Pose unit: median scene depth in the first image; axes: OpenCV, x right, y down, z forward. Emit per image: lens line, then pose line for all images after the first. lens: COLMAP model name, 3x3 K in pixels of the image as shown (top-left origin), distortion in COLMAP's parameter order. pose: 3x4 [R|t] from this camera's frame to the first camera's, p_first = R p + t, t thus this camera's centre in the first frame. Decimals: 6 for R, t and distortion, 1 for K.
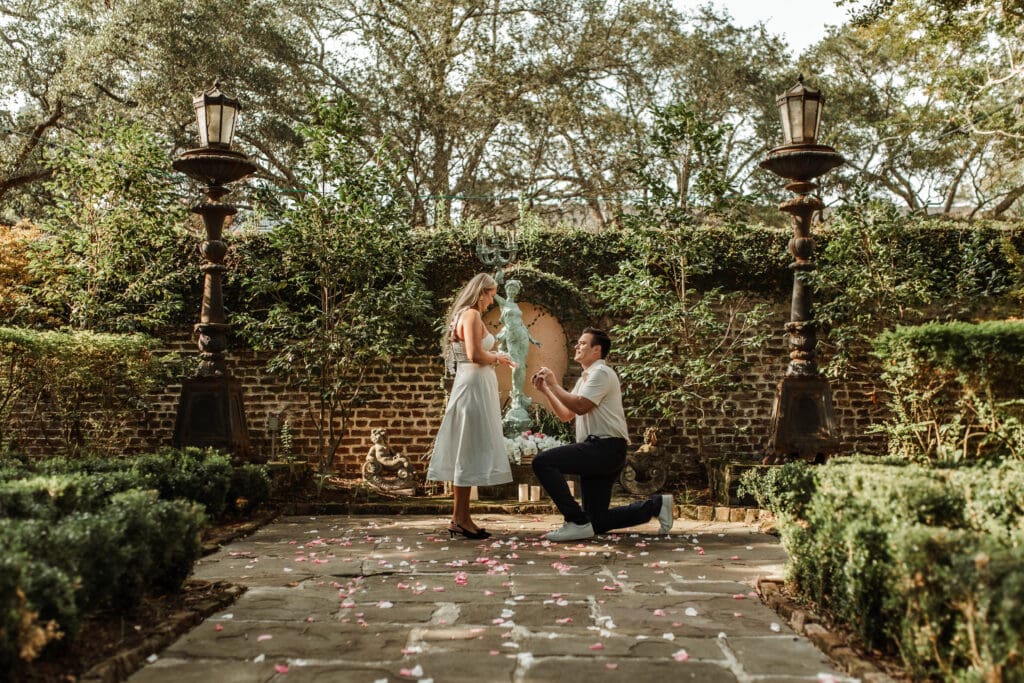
lens RADIAL K [[1105.2, 0, 519.8], [0, 1105.2, 347.9], [0, 0, 1]] dist [-0.009482, 0.000000]
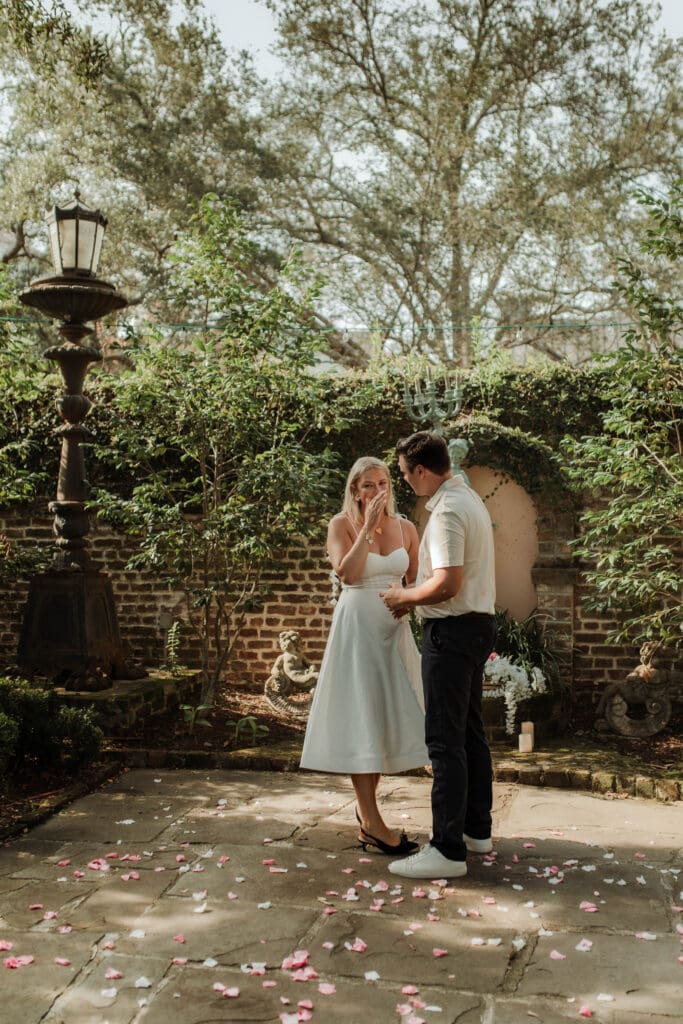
lens RADIAL K [[1105.2, 0, 344.5], [0, 1105.2, 519.6], [0, 0, 1]] dist [-0.009482, 0.000000]
pose [[0.980302, 0.002961, -0.197483, 0.062127], [0.006573, 0.998845, 0.047605, -0.041501], [0.197396, -0.047965, 0.979150, 0.247412]]
